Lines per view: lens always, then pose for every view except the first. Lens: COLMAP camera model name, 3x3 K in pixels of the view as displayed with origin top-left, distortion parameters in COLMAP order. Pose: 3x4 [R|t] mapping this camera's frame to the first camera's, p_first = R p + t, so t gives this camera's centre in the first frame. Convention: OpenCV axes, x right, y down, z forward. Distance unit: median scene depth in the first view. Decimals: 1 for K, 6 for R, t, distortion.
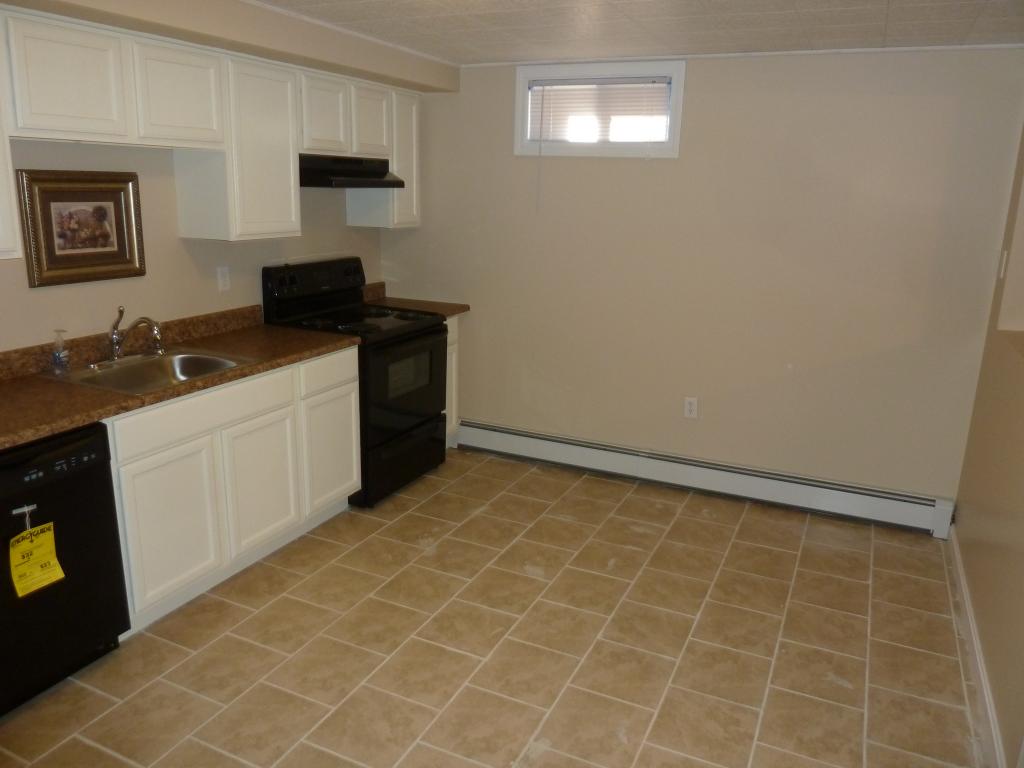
lens RADIAL K [[761.1, 0, 506.6], [0, 761.1, 382.1], [0, 0, 1]] dist [-0.044064, 0.024368]
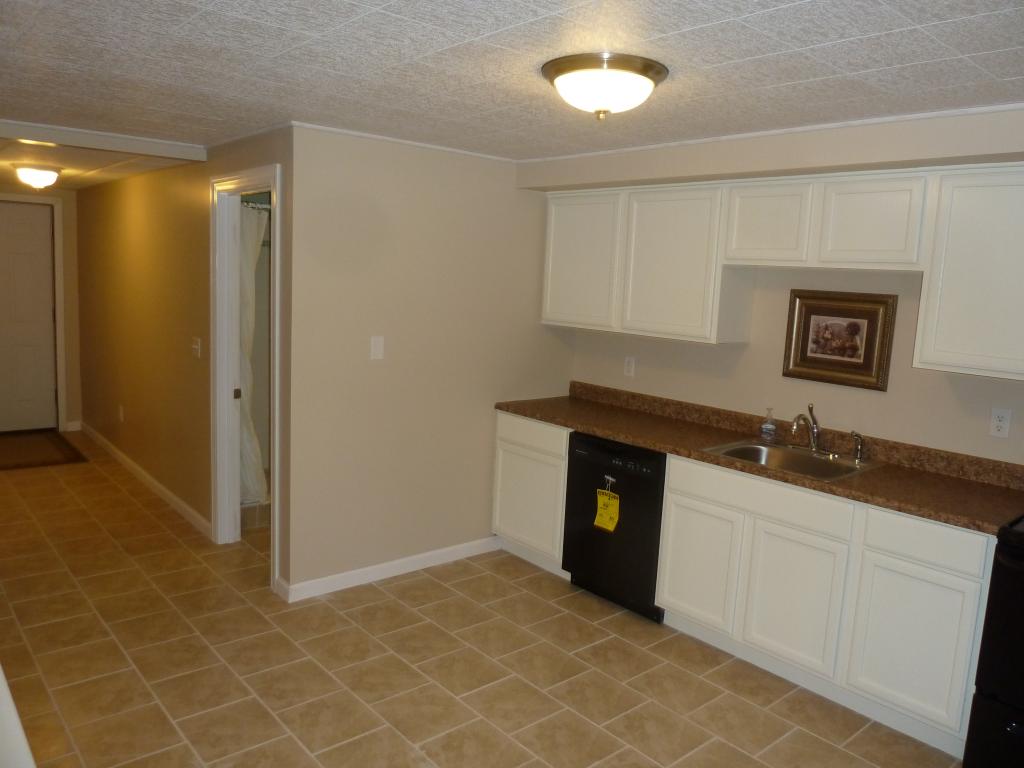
lens RADIAL K [[761.1, 0, 506.6], [0, 761.1, 382.1], [0, 0, 1]] dist [-0.044064, 0.024368]
pose [[-0.404840, 0.081933, -0.910710, 0.740949], [-0.286558, 0.934437, 0.211452, -0.245145], [0.868326, 0.346576, -0.354818, 0.999326]]
